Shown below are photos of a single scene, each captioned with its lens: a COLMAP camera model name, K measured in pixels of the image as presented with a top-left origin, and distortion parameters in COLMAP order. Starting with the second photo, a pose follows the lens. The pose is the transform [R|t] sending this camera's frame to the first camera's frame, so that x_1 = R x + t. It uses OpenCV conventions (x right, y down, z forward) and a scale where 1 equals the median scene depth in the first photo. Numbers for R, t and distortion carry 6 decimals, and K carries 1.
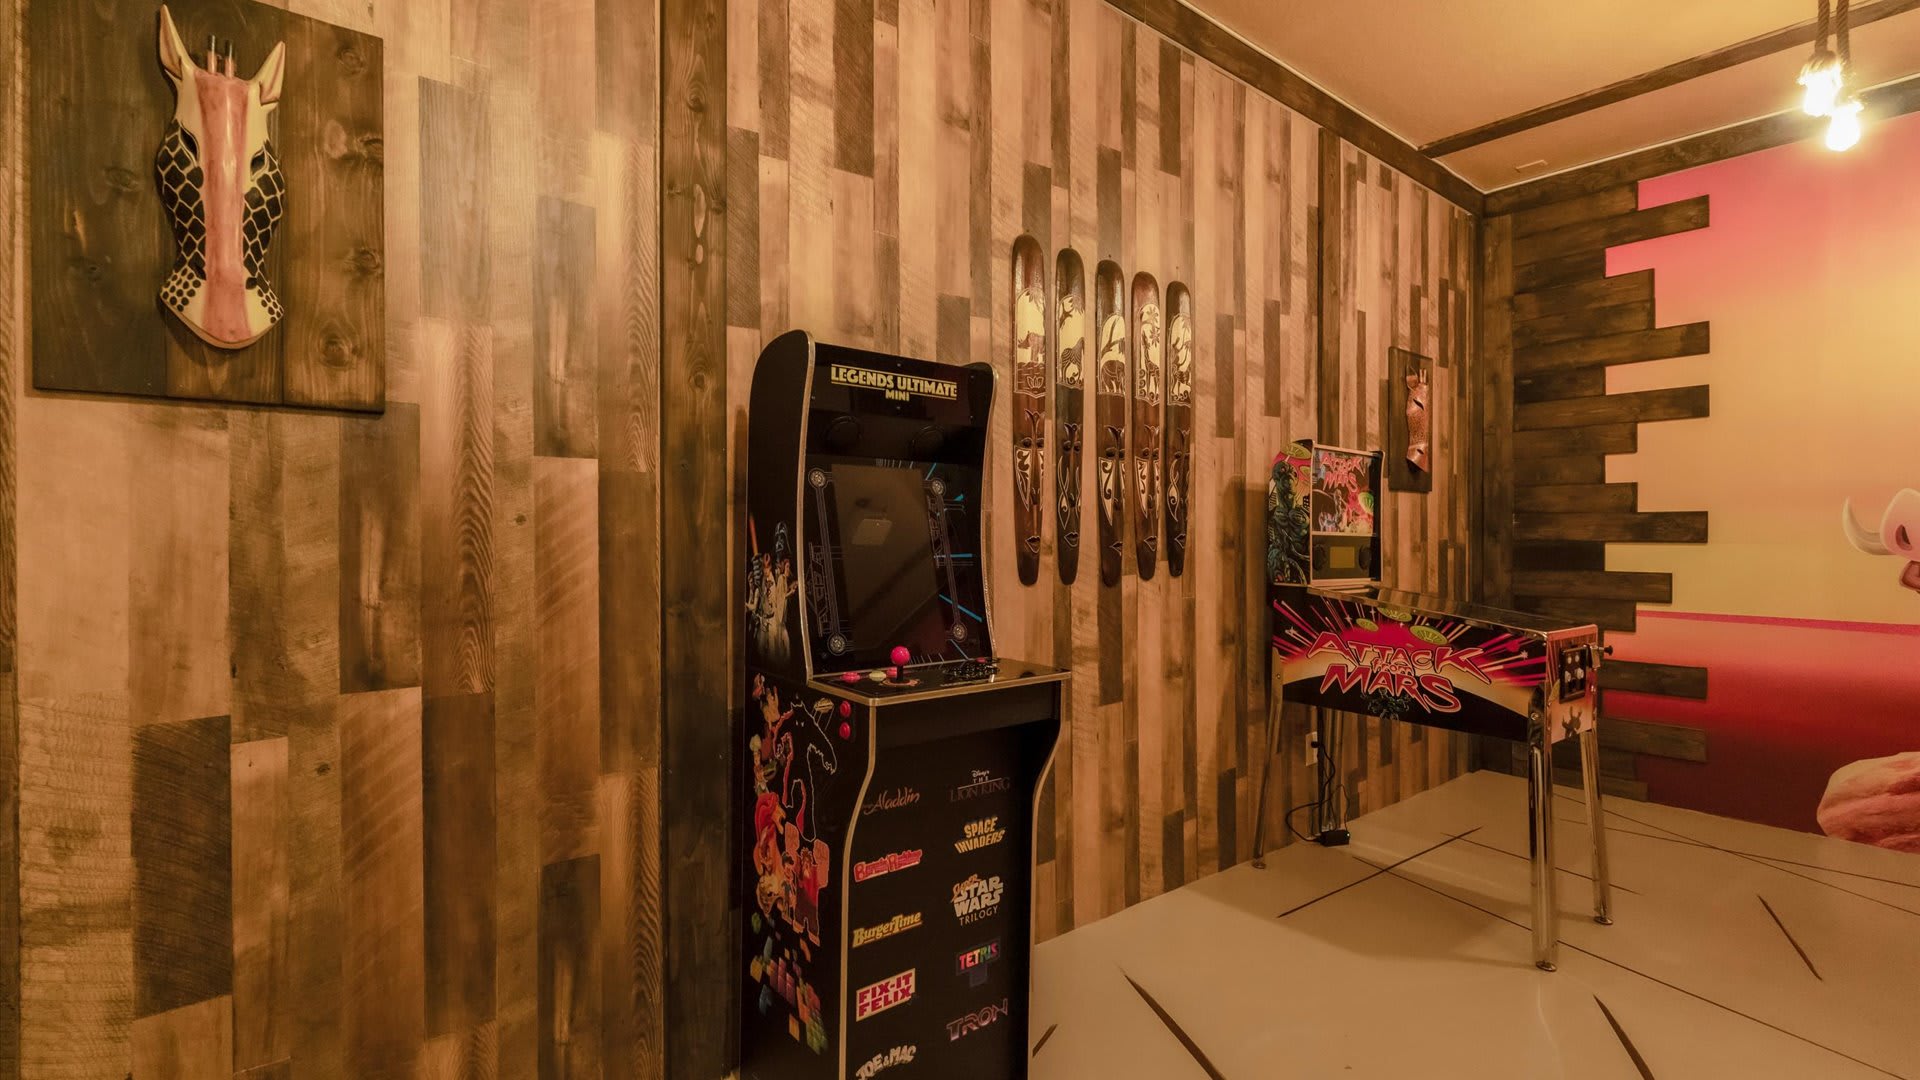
lens RADIAL K [[865.4, 0, 960.0], [0, 865.4, 540.0], [0, 0, 1]] dist [-0.002039, -0.000333]
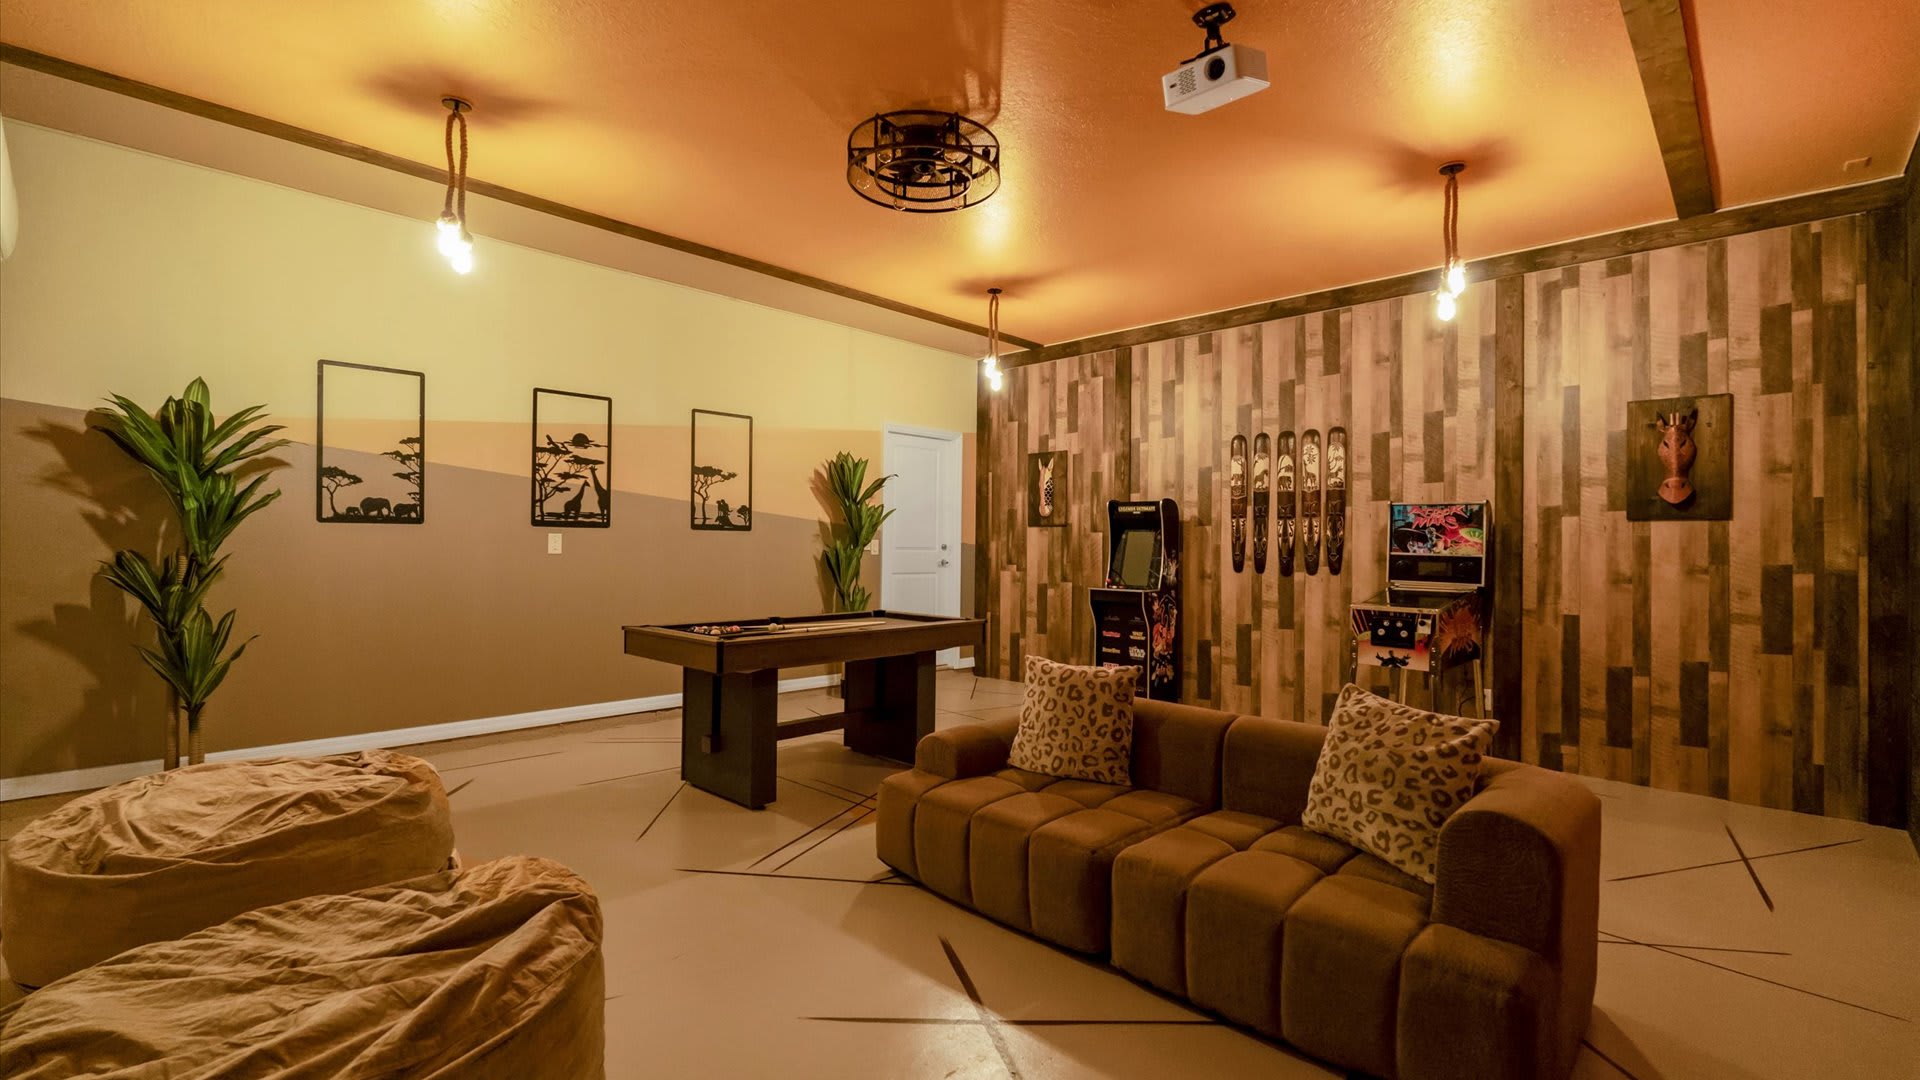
lens RADIAL K [[865.4, 0, 960.0], [0, 865.4, 540.0], [0, 0, 1]] dist [-0.002039, -0.000333]
pose [[0.111421, -0.007627, -0.993744, 2.357118], [-0.017473, 0.999801, -0.009632, -0.003739], [0.993620, 0.018437, 0.111266, -0.085842]]
